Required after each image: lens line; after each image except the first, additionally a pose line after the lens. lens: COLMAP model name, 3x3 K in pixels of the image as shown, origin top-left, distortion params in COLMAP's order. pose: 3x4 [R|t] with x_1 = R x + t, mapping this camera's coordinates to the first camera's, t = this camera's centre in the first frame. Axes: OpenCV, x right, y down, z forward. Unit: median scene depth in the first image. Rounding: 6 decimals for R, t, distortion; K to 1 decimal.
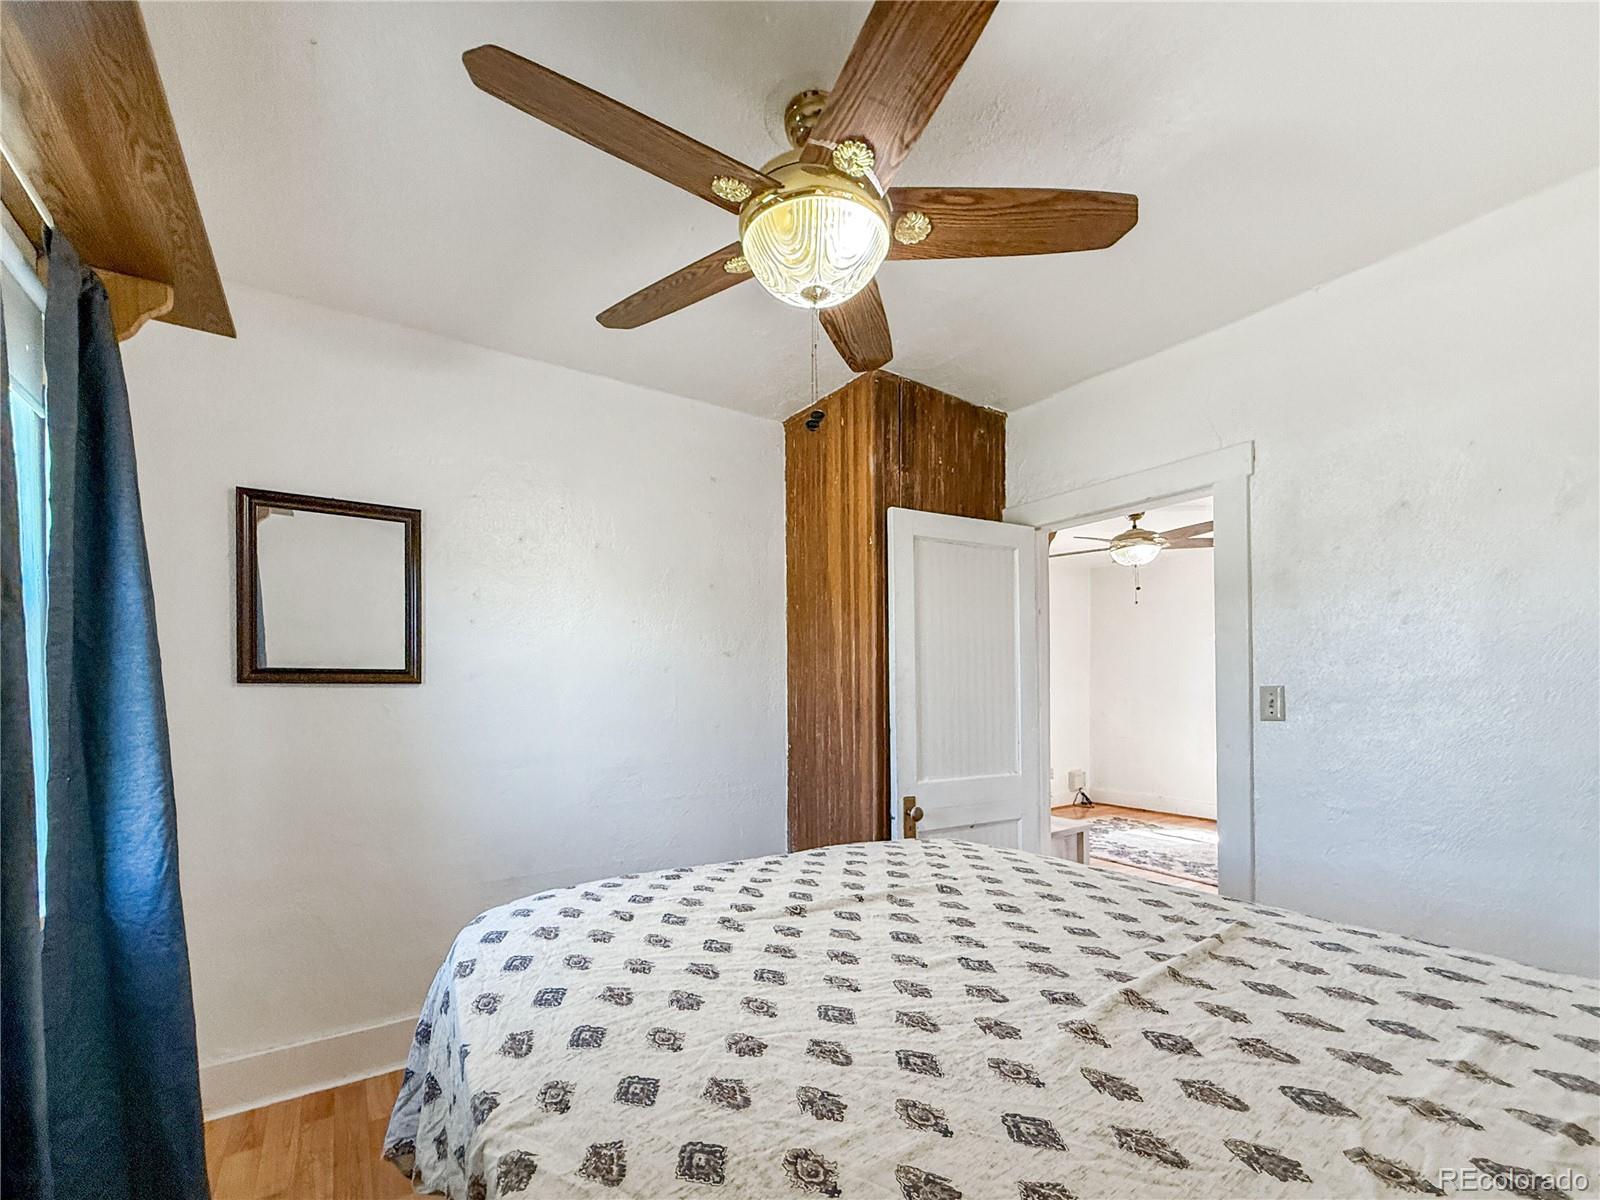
lens RADIAL K [[667.9, 0, 801.0], [0, 667.9, 682.1], [0, 0, 1]] dist [0.002105, 0.000061]
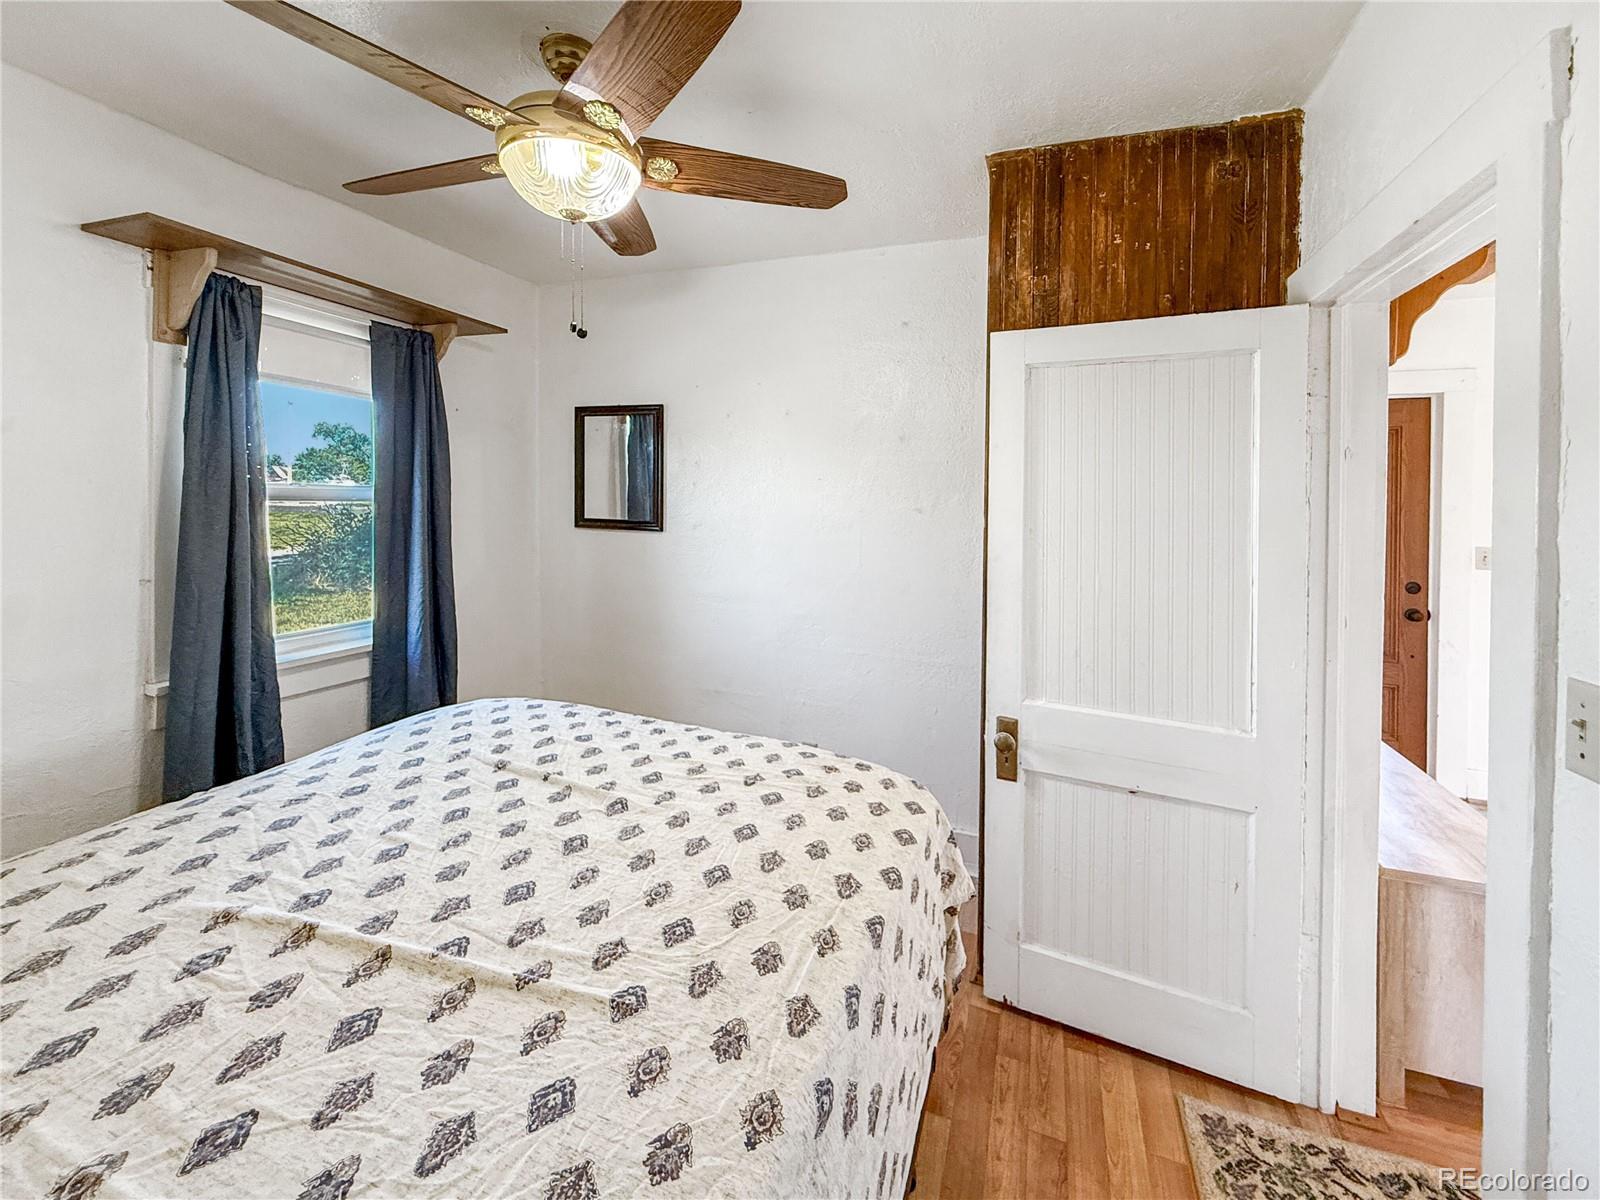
lens RADIAL K [[680.4, 0, 794.3], [0, 680.4, 502.0], [0, 0, 1]] dist [0.000432, -0.000298]
pose [[0.581456, 0.025444, -0.813180, 0.620761], [-0.018822, 0.999664, 0.017820, -0.076050], [0.813360, 0.004944, 0.581740, 0.353742]]
